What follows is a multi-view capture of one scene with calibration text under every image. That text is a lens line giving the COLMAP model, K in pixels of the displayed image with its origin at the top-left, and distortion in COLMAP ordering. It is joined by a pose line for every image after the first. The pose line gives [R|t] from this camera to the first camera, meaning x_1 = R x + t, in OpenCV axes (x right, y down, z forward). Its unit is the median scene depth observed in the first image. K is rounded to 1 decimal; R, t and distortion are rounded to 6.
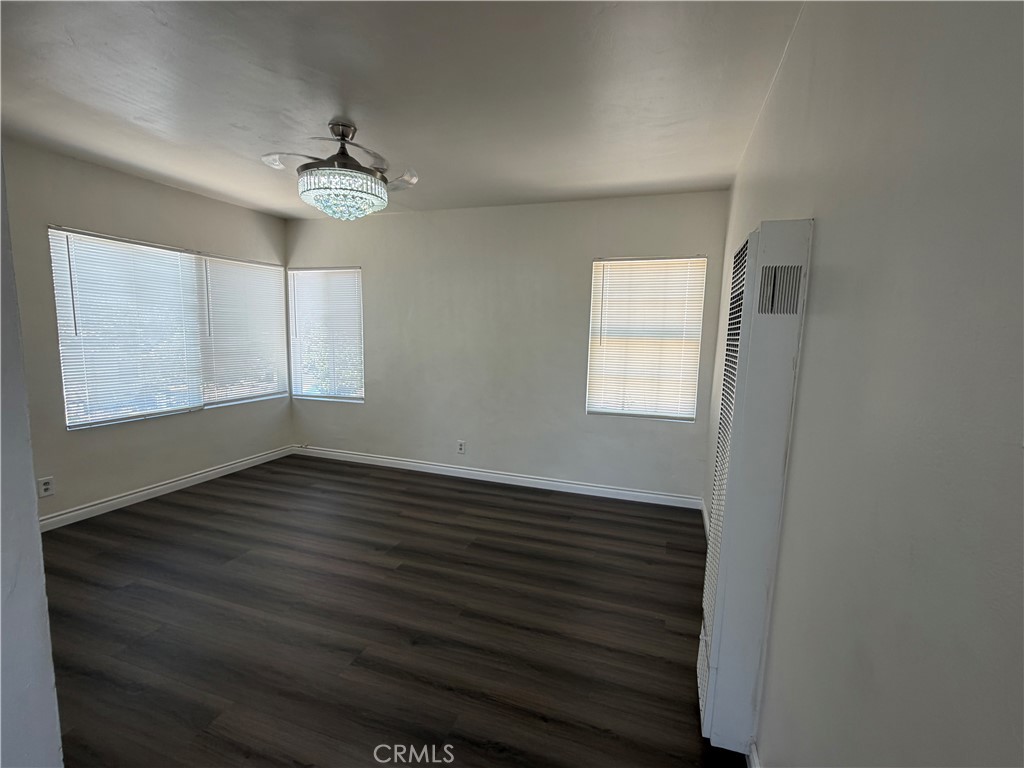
lens RADIAL K [[449.7, 0, 513.4], [0, 449.7, 385.6], [0, 0, 1]] dist [0.000562, -0.000194]
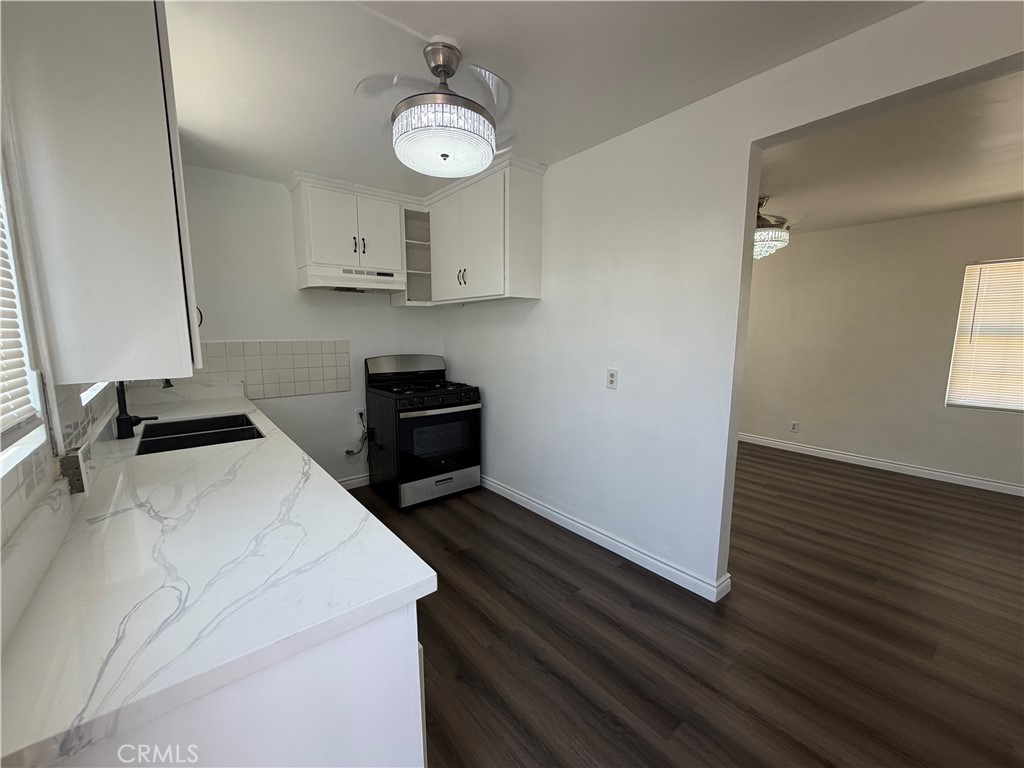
lens RADIAL K [[408.4, 0, 512.0], [0, 408.4, 386.9], [0, 0, 1]] dist [-0.000304, -0.000303]
pose [[0.852648, 0.052697, -0.519822, -0.231146], [-0.048723, 0.998585, 0.021313, 0.048813], [0.520209, 0.007155, 0.854009, -0.410123]]
